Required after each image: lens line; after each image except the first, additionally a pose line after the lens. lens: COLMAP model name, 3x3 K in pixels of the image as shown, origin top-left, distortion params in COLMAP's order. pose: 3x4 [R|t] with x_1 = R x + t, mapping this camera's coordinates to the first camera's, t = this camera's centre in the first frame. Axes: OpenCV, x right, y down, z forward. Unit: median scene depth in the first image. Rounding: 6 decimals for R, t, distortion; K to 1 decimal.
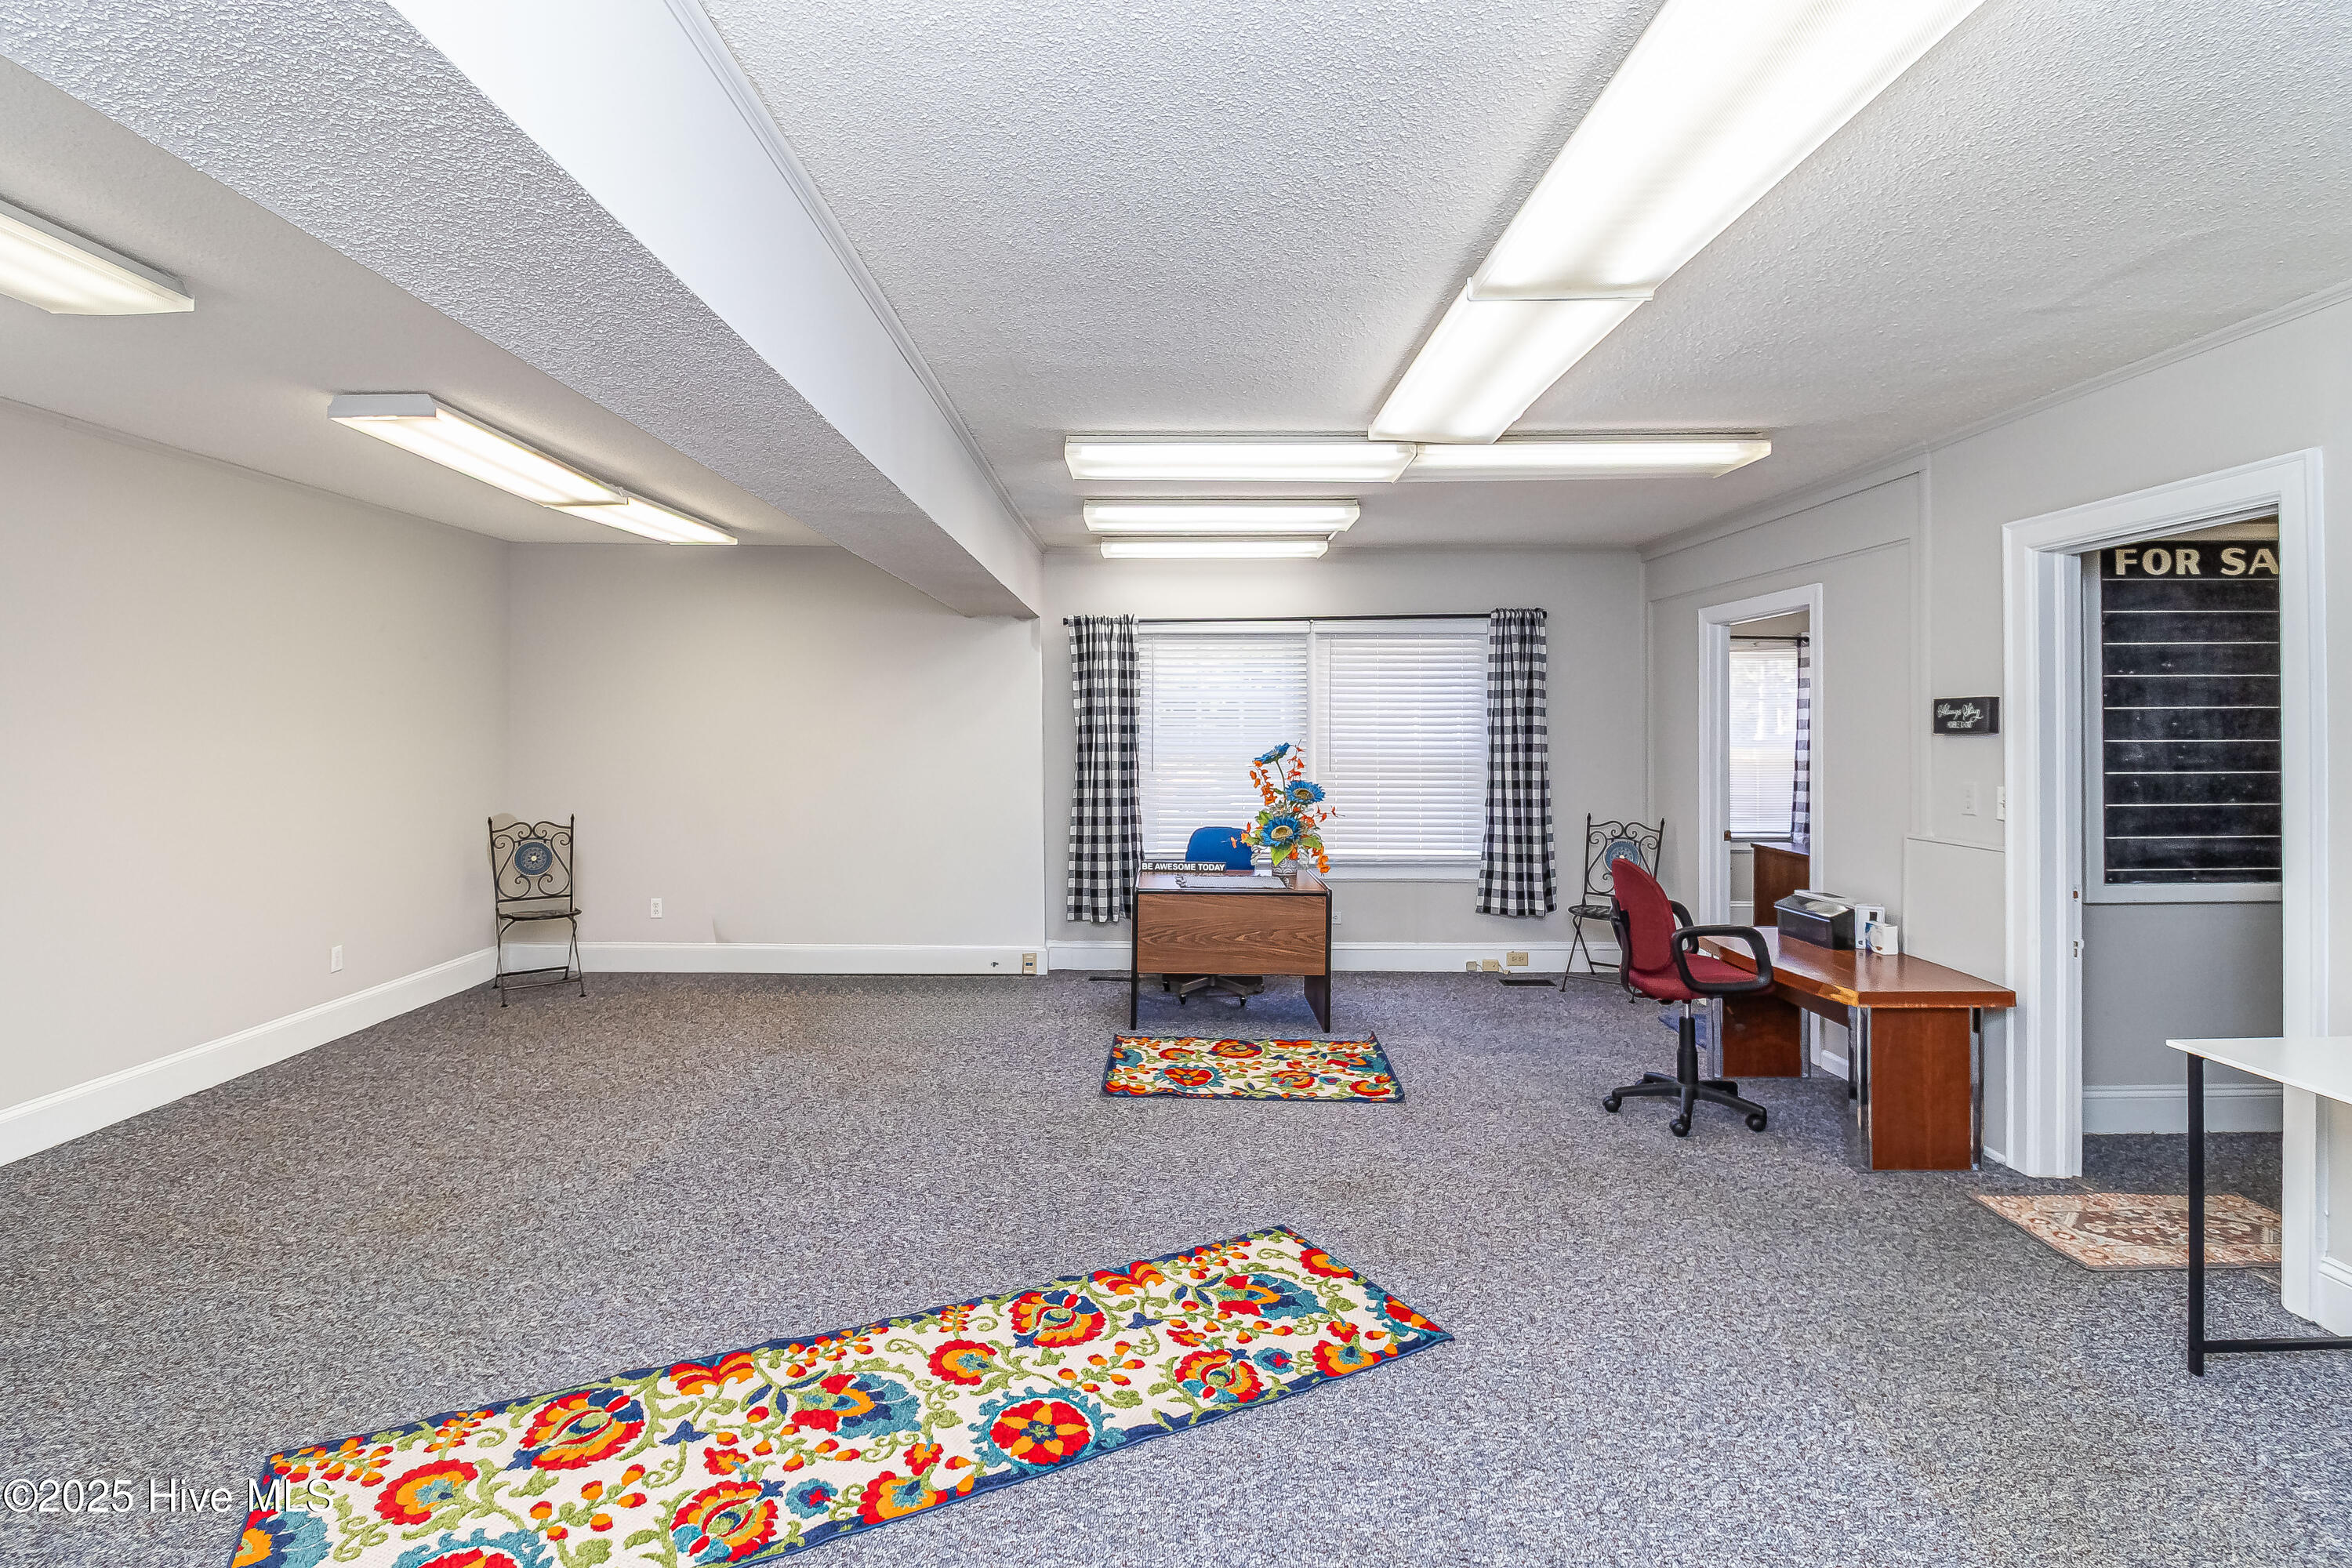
lens RADIAL K [[1121.1, 0, 1177.6], [0, 1121.1, 752.8], [0, 0, 1]] dist [0.001193, -0.015588]
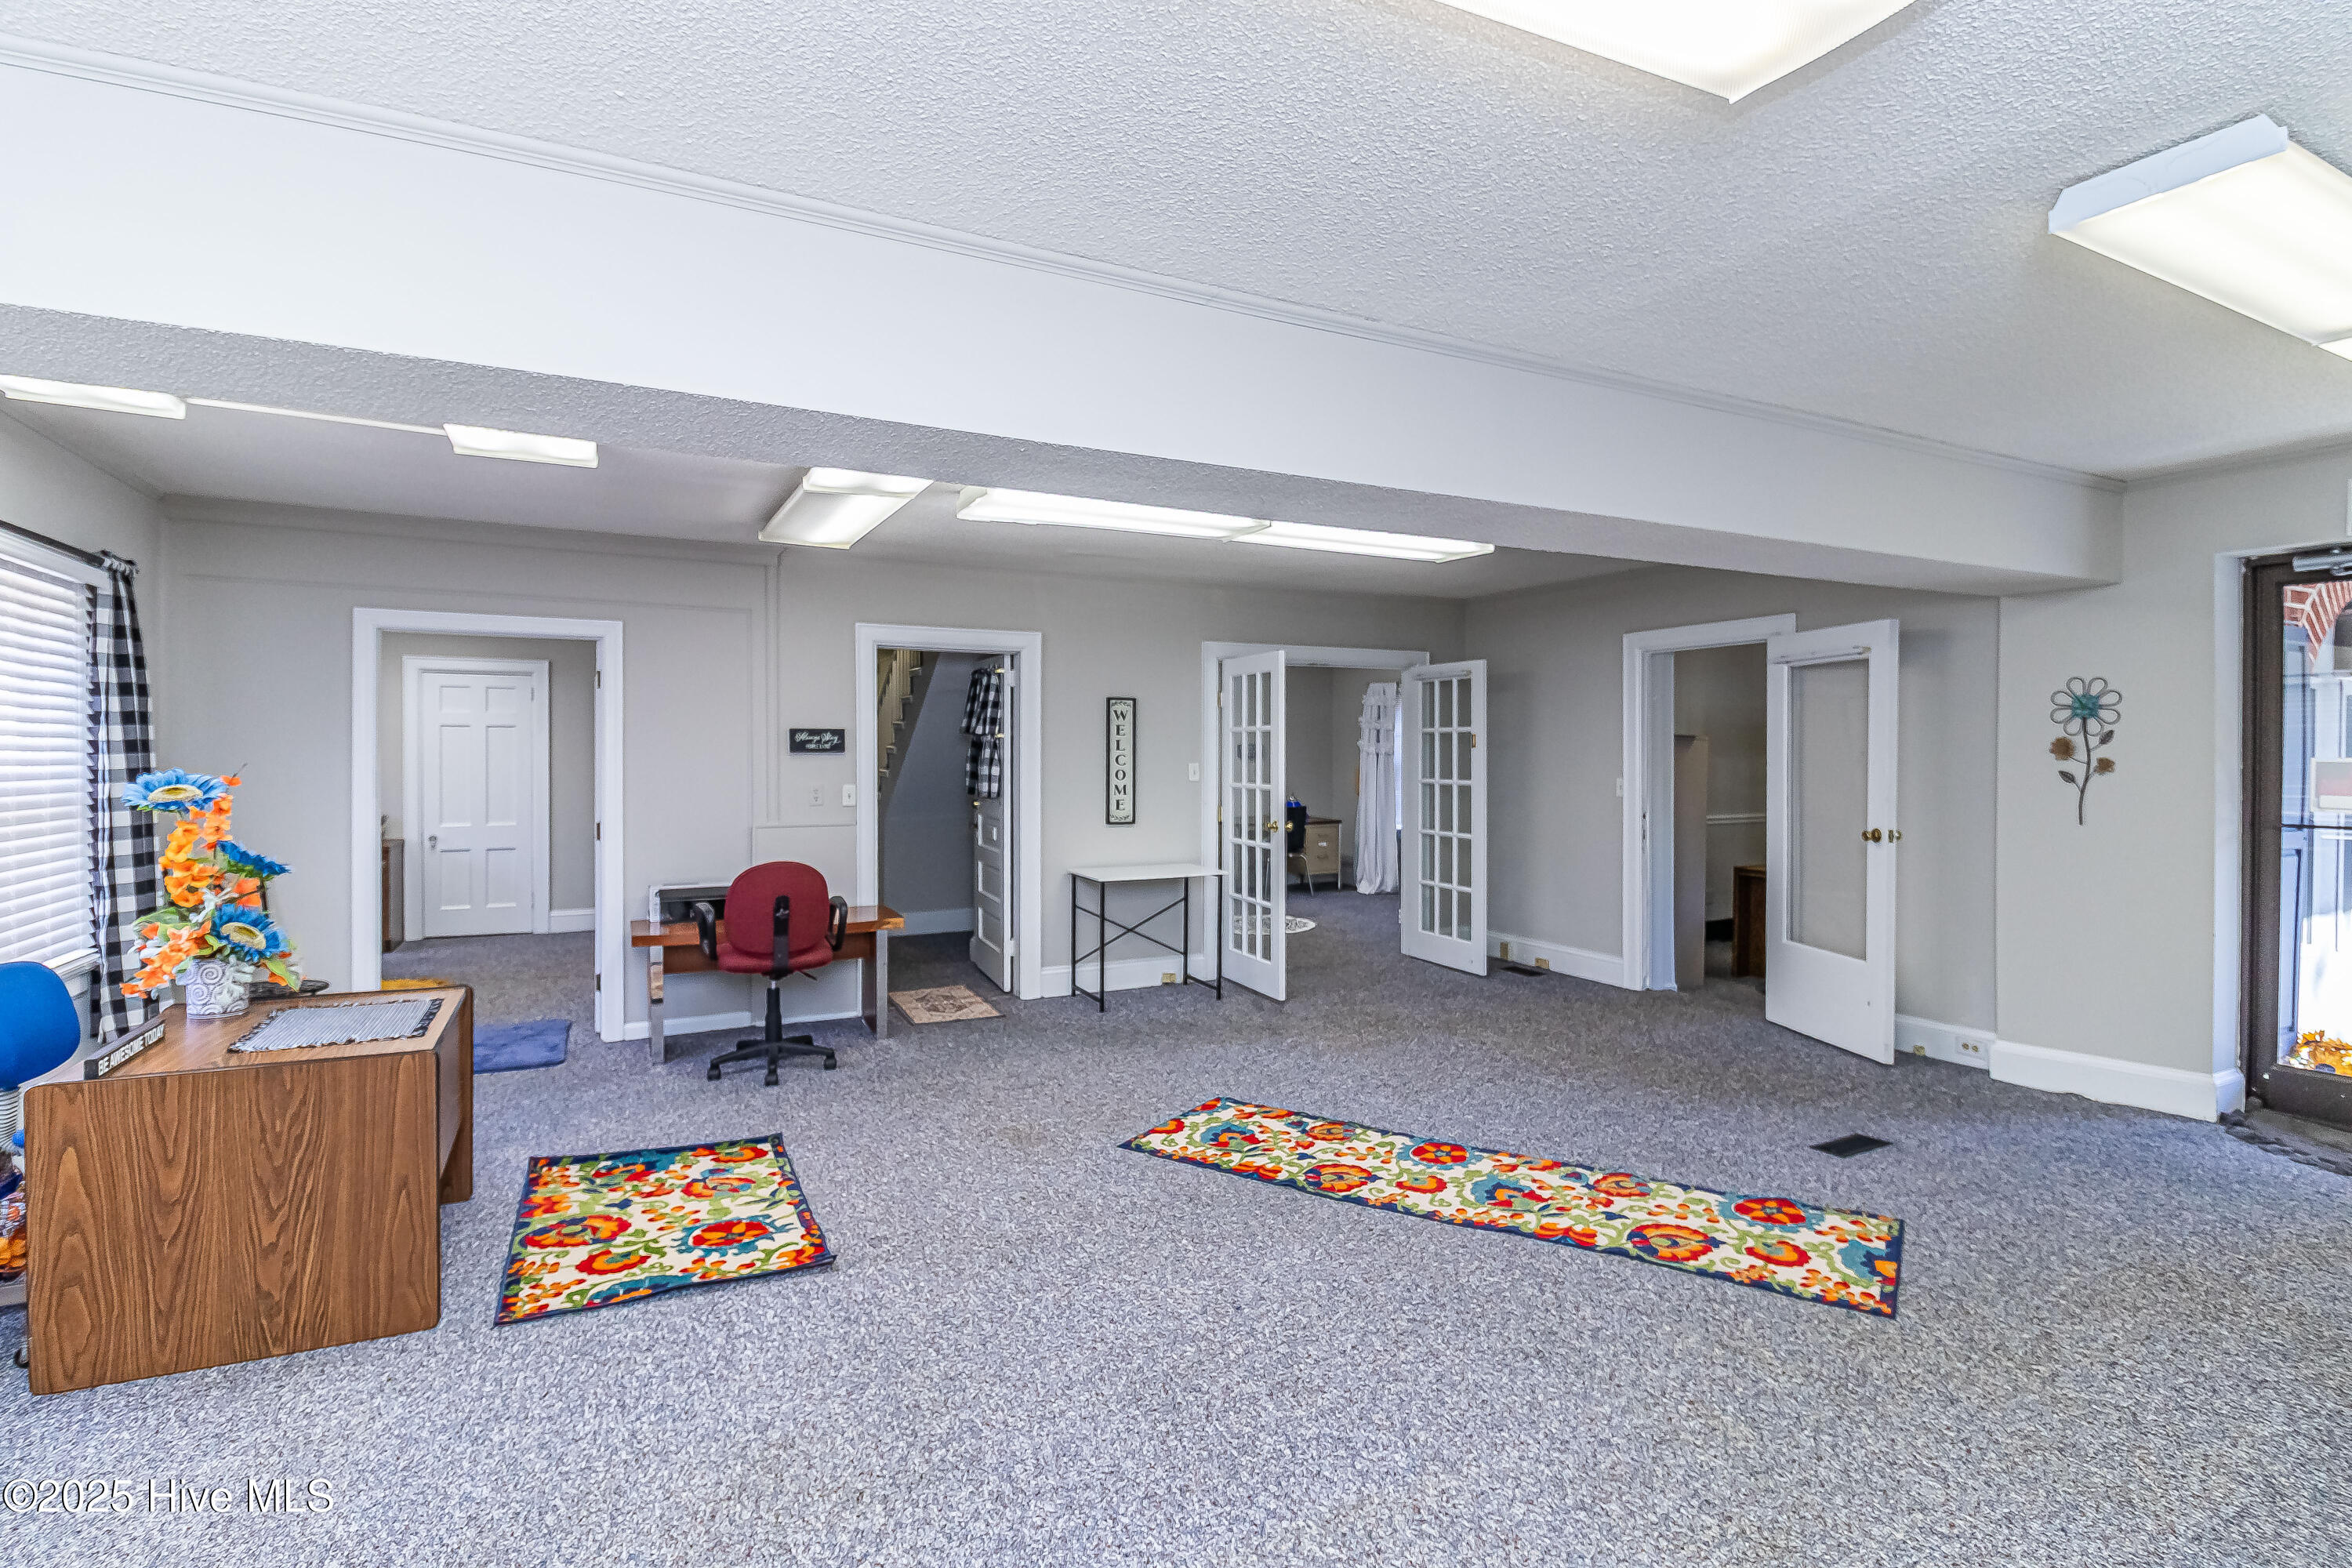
lens RADIAL K [[1061.6, 0, 1167.8], [0, 1061.6, 760.4], [0, 0, 1]] dist [0.002989, -0.012342]
pose [[-0.414978, -0.008262, 0.909794, -1.308813], [0.015122, 0.999758, 0.015977, -0.034230], [-0.909706, 0.020388, -0.414752, 1.868180]]
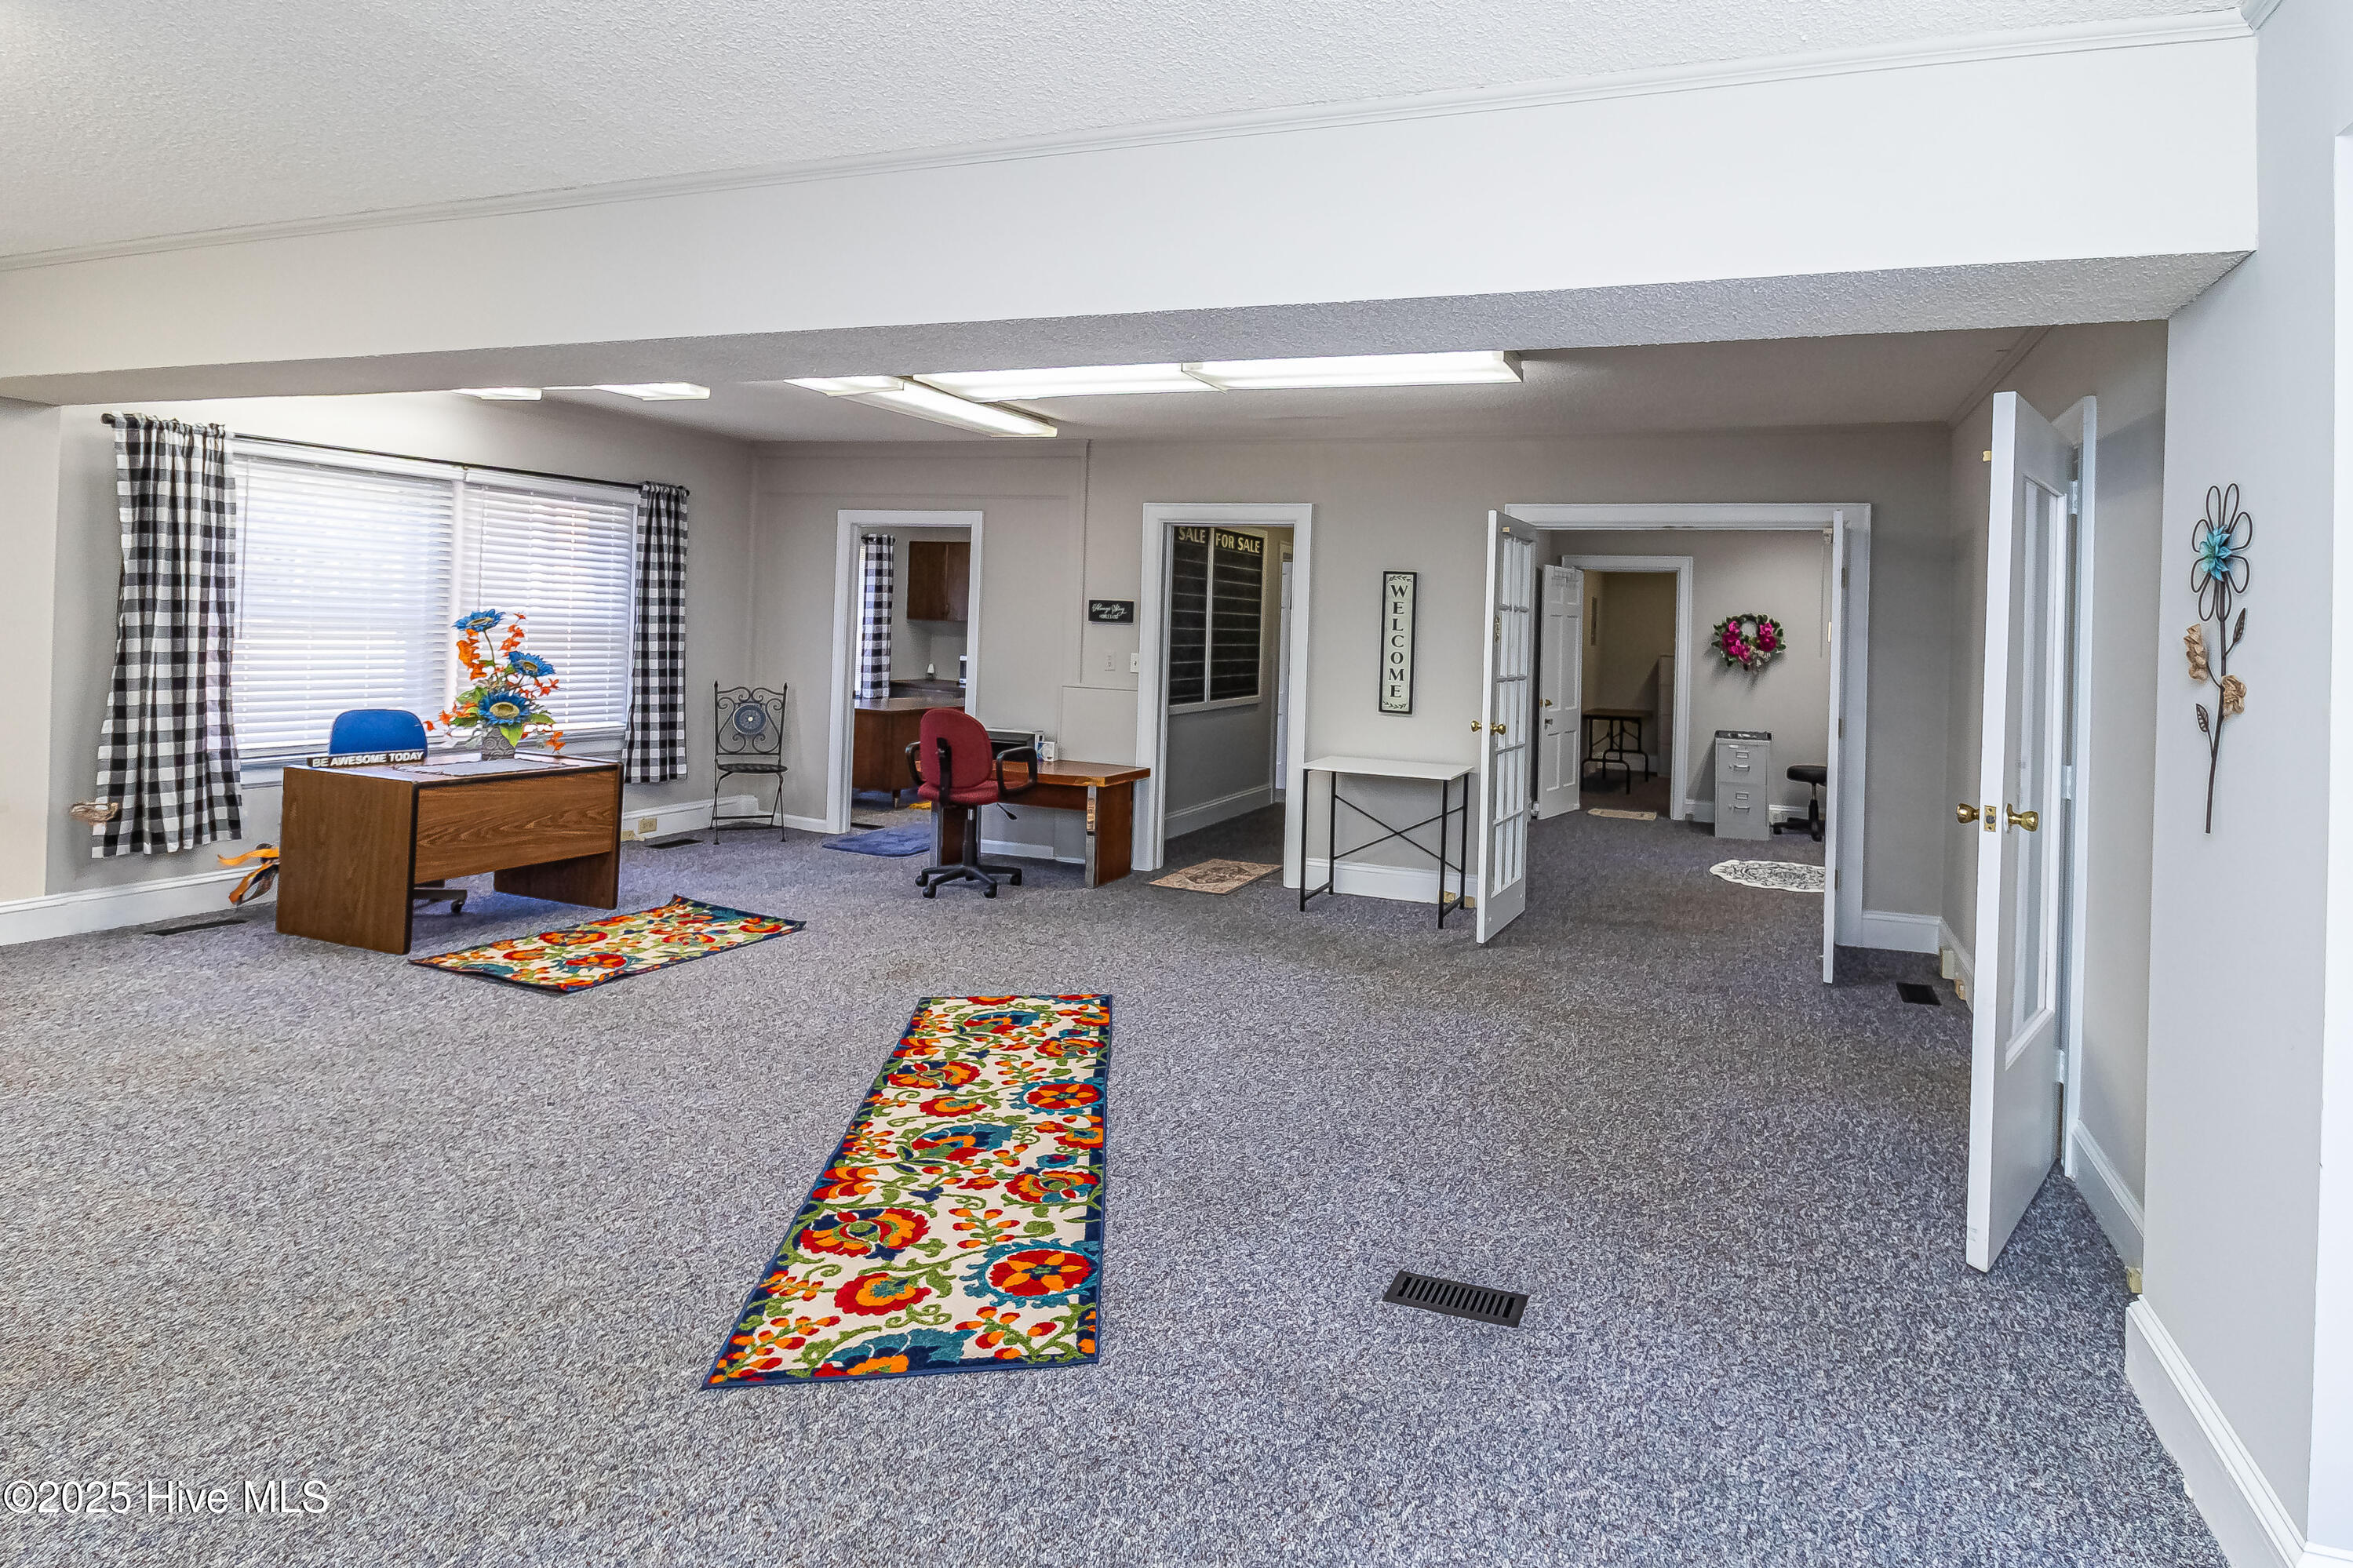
lens RADIAL K [[1139.7, 0, 1356.7], [0, 1139.7, 628.9], [0, 0, 1]] dist [0.001330, -0.006380]
pose [[0.320964, 0.014909, 0.946974, -1.284655], [-0.020653, 0.999748, -0.008740, 0.001603], [-0.946866, -0.016753, 0.321191, 0.155205]]
